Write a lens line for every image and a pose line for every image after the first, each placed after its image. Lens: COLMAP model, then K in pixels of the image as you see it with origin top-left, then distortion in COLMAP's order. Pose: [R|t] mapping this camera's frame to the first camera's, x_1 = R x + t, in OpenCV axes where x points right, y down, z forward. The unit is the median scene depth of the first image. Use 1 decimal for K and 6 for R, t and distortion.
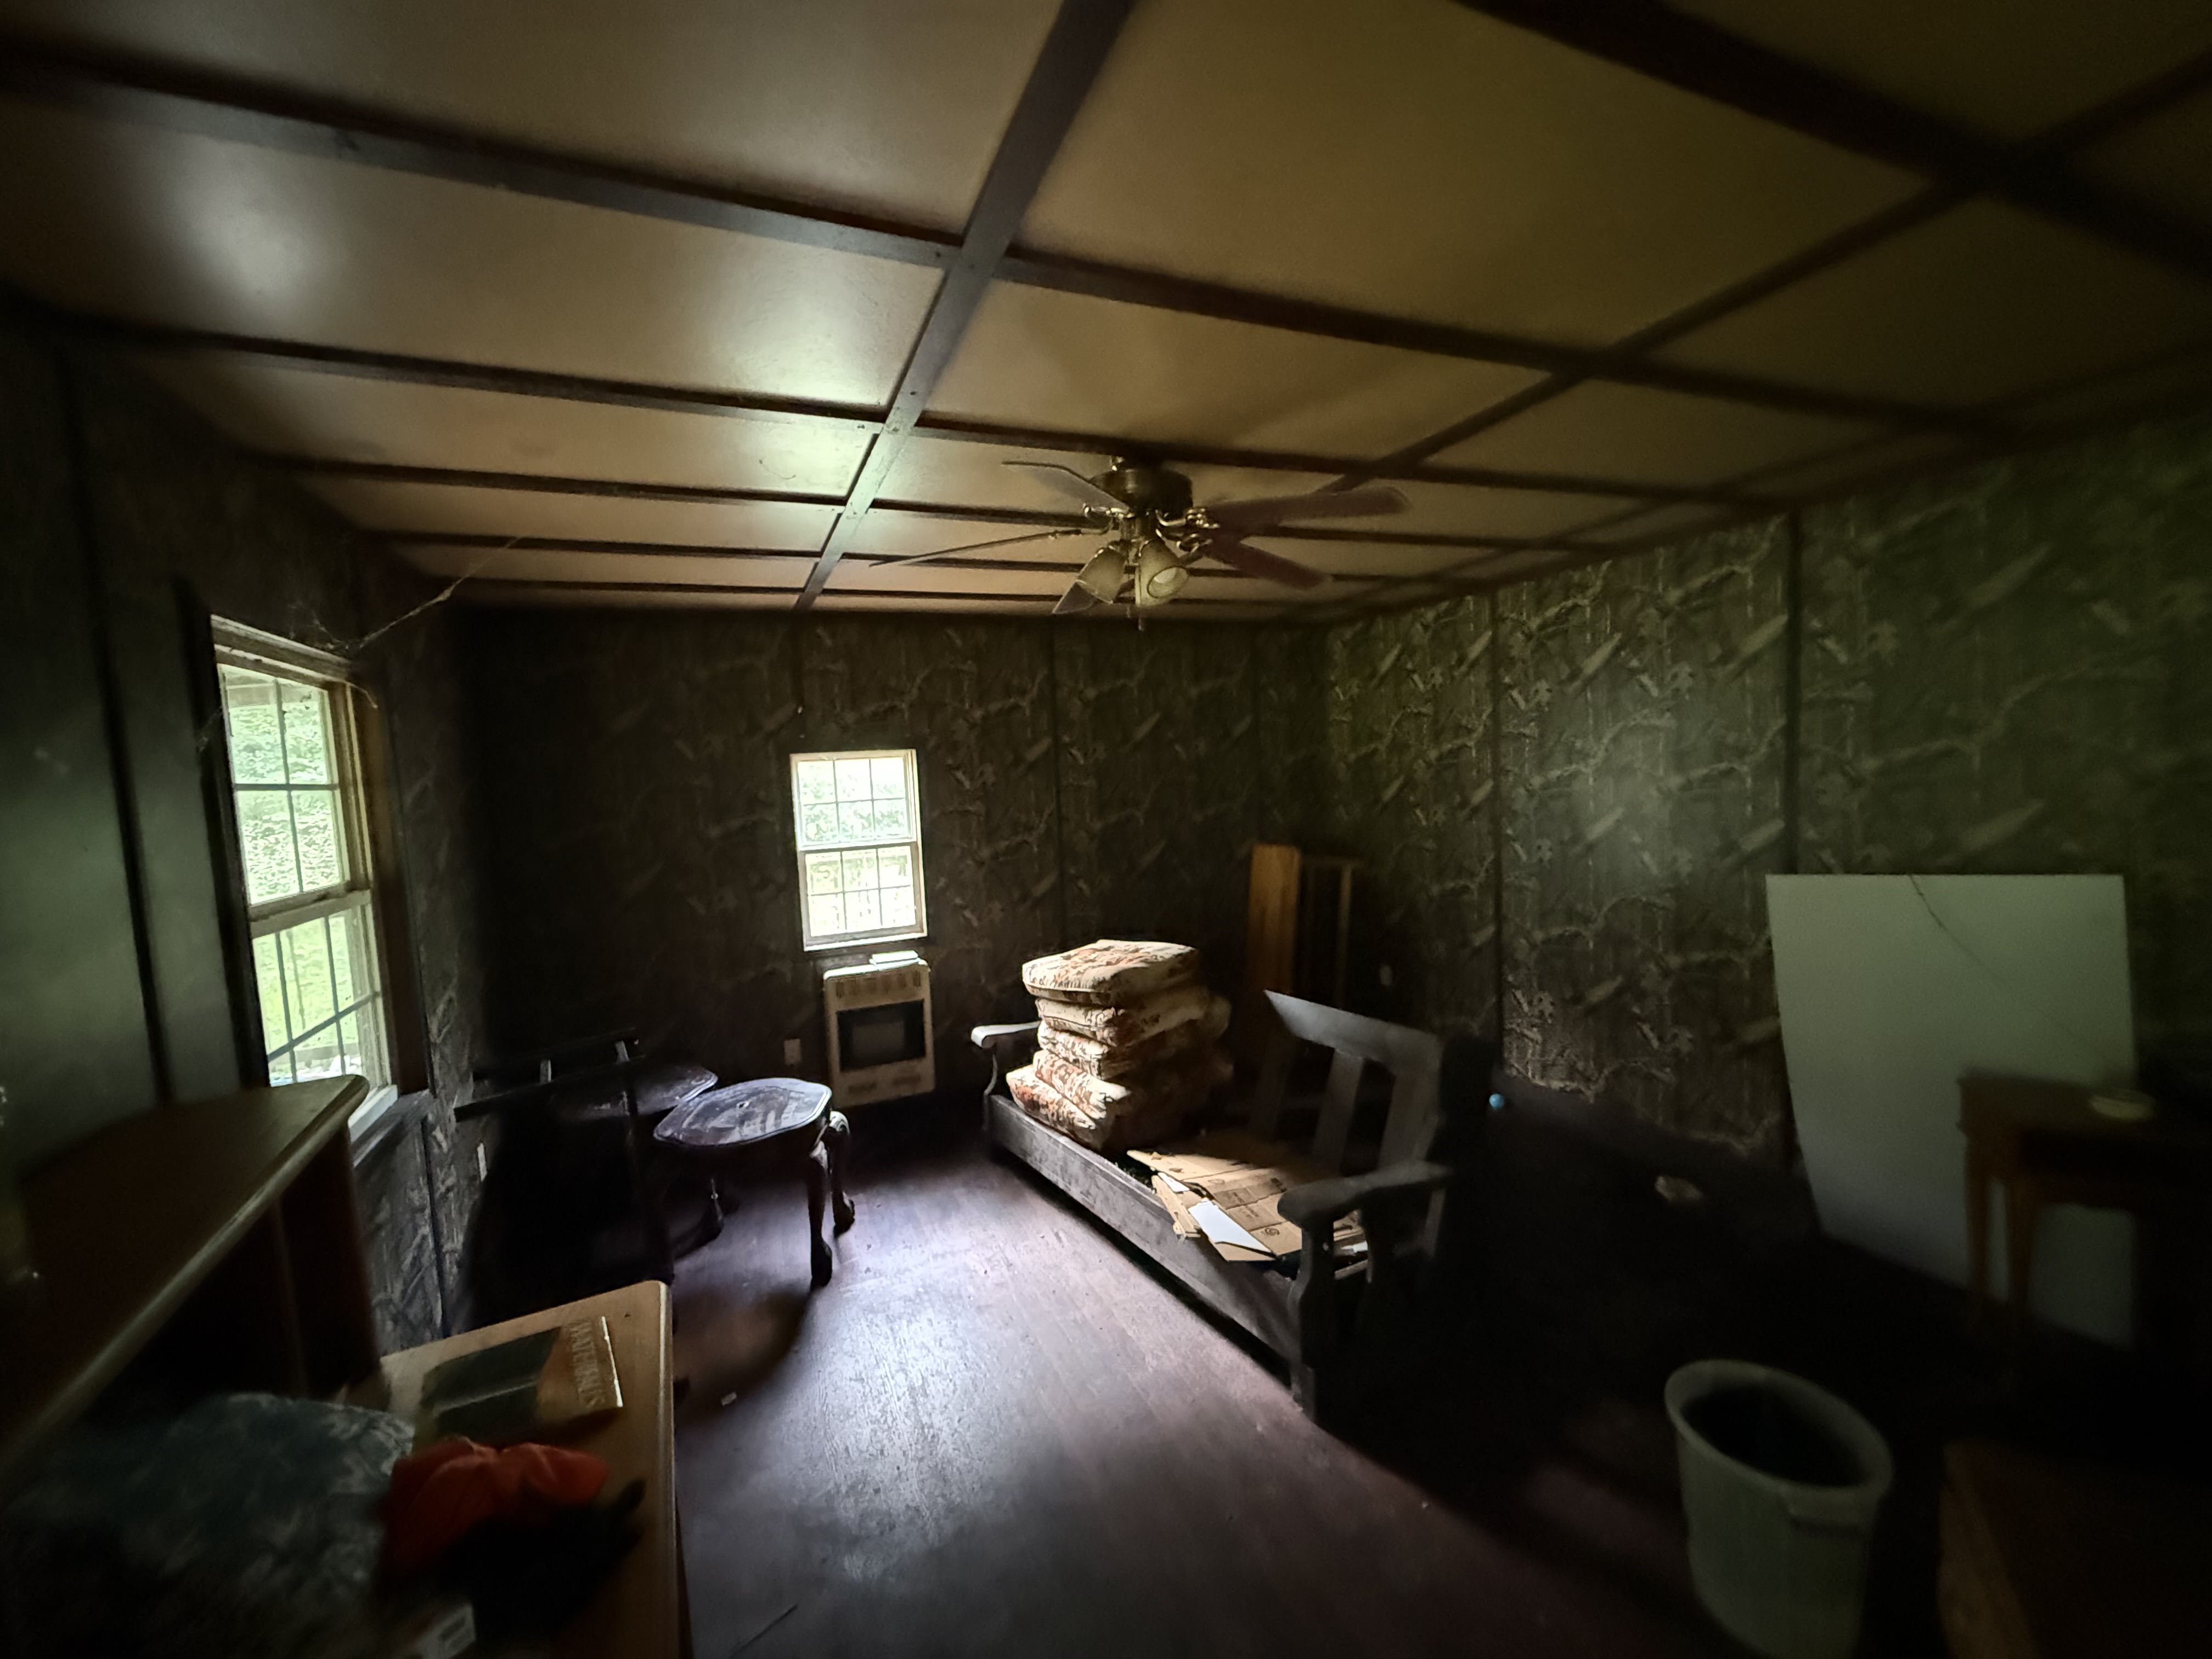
lens RADIAL K [[878.2, 0, 1107.4], [0, 878.2, 835.1], [0, 0, 1]] dist [0.014253, 0.001505]
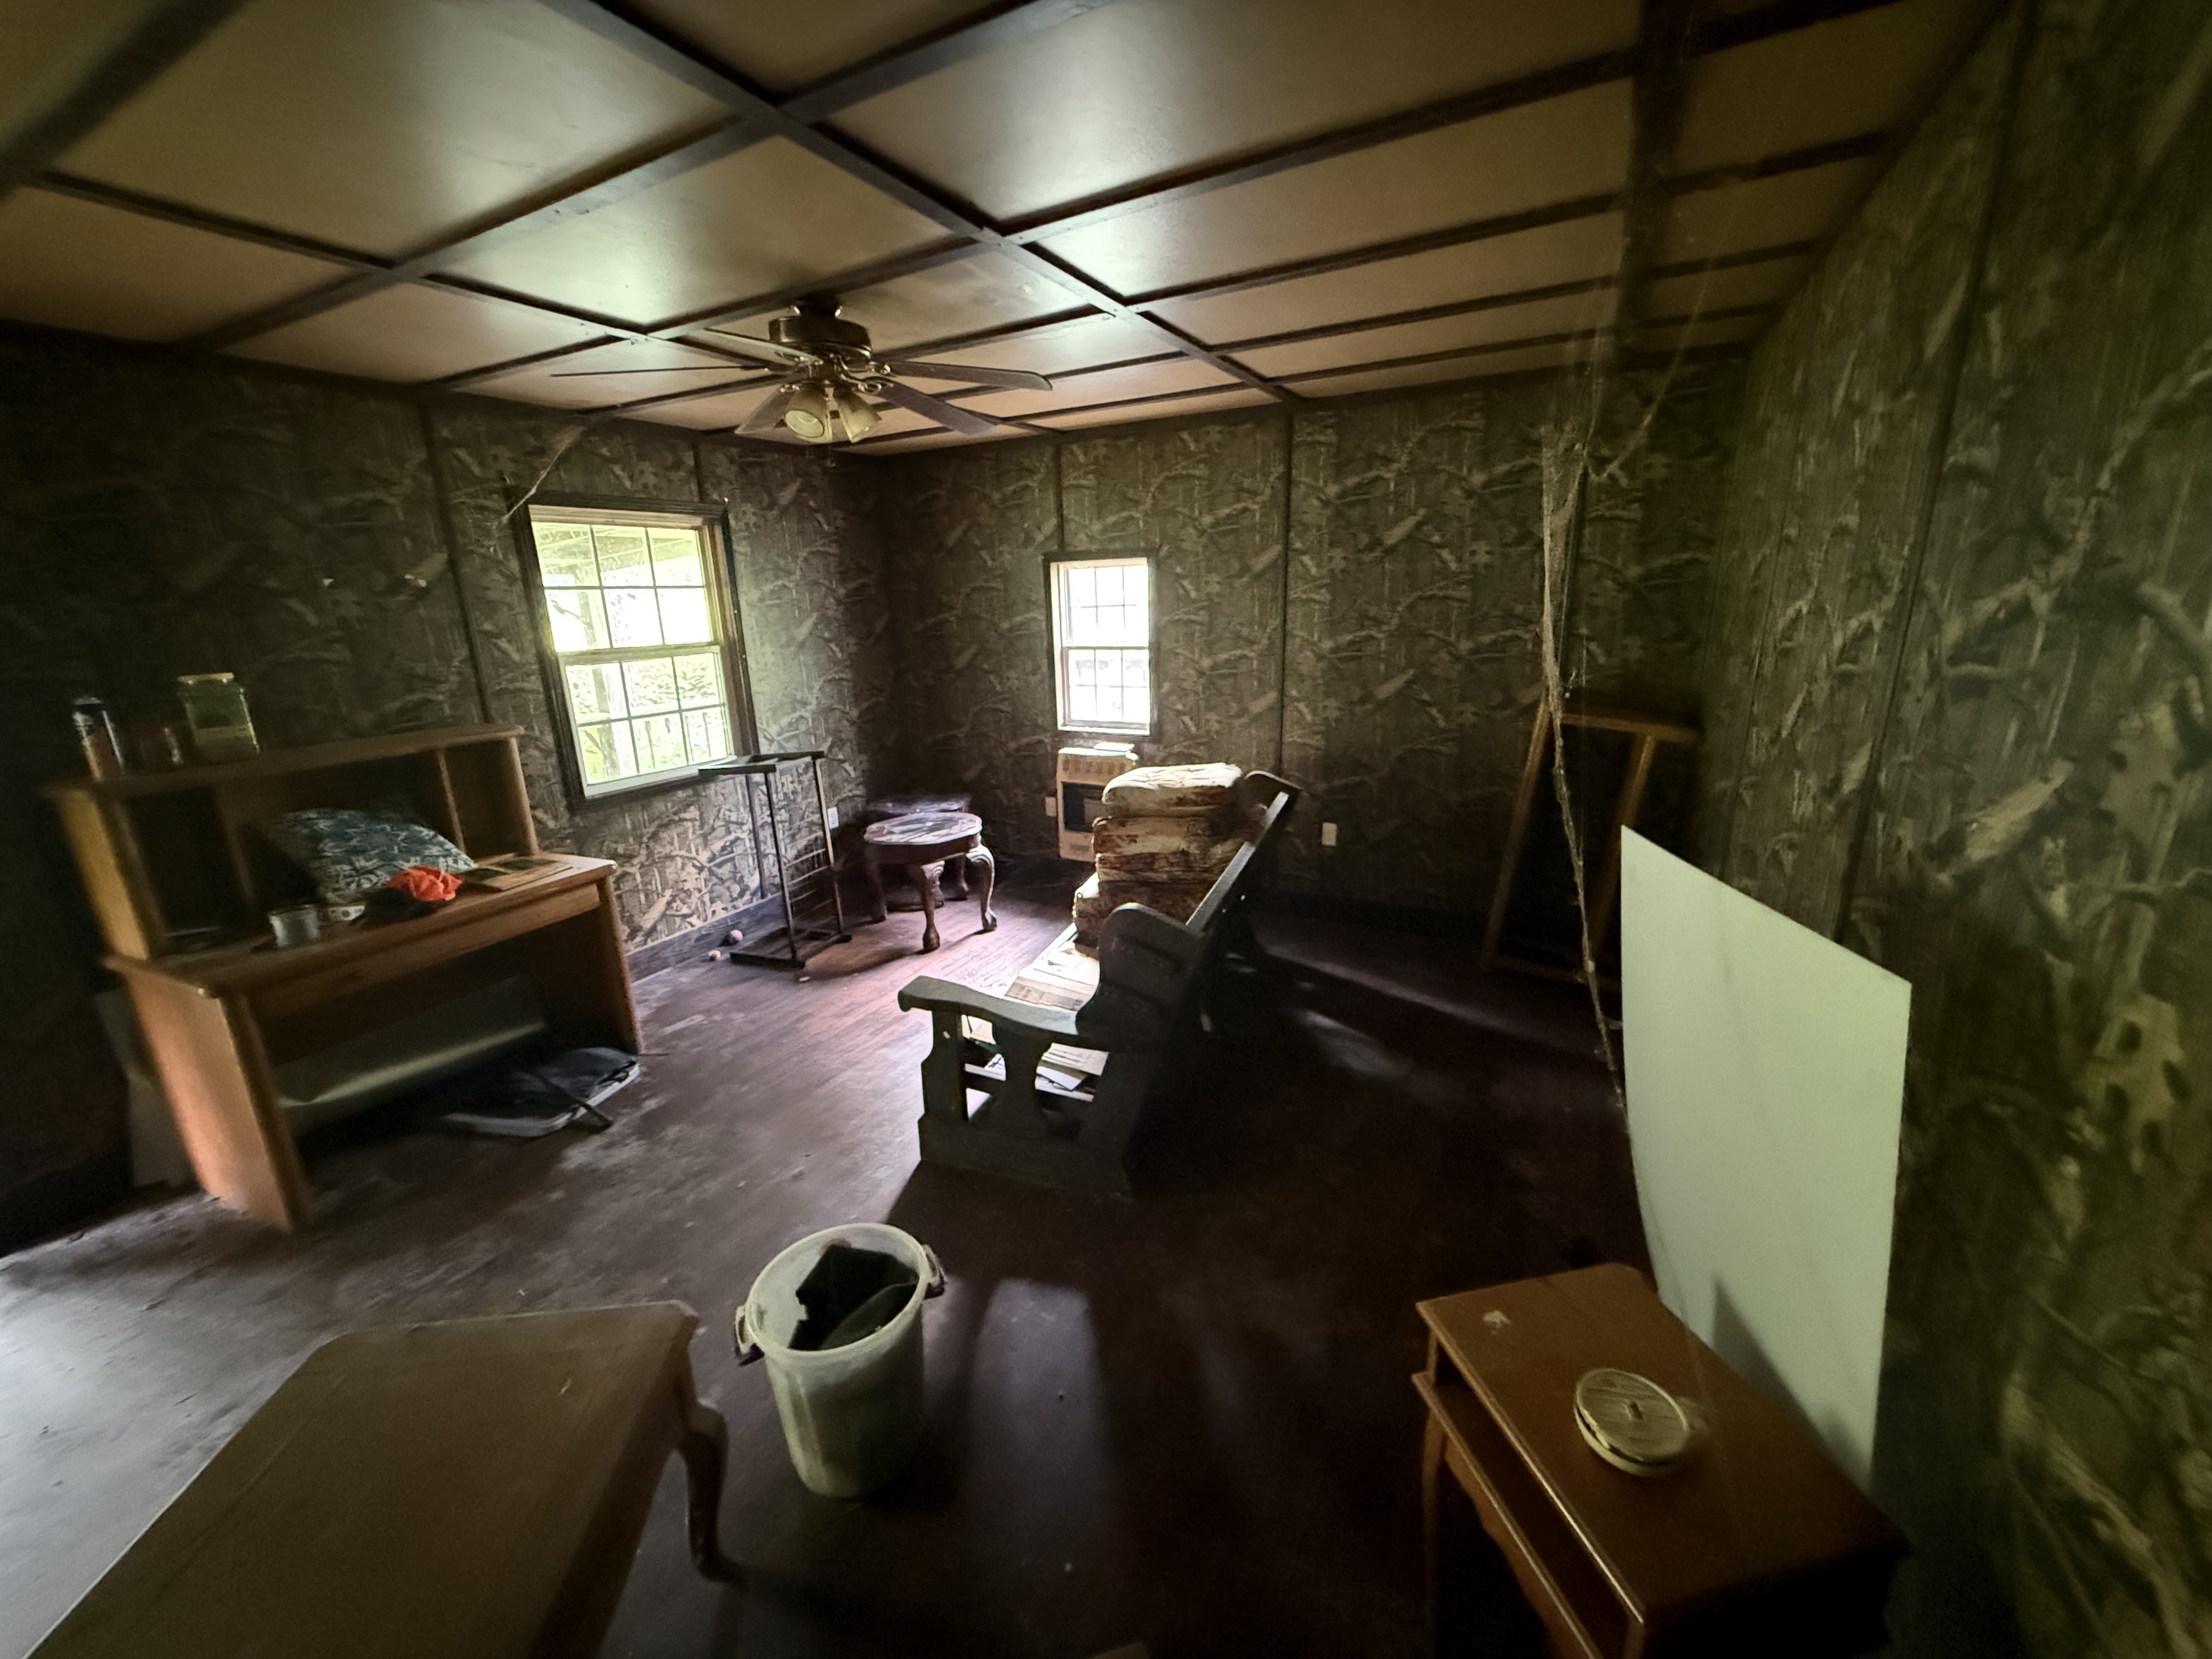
lens RADIAL K [[878.2, 0, 1106.6], [0, 878.2, 829.7], [0, 0, 1]] dist [0.014253, 0.001505]
pose [[0.623814, 0.237108, -0.744739, 0.644543], [-0.063922, 0.965158, 0.253742, -0.048400], [0.778955, -0.110682, 0.617235, 0.275269]]
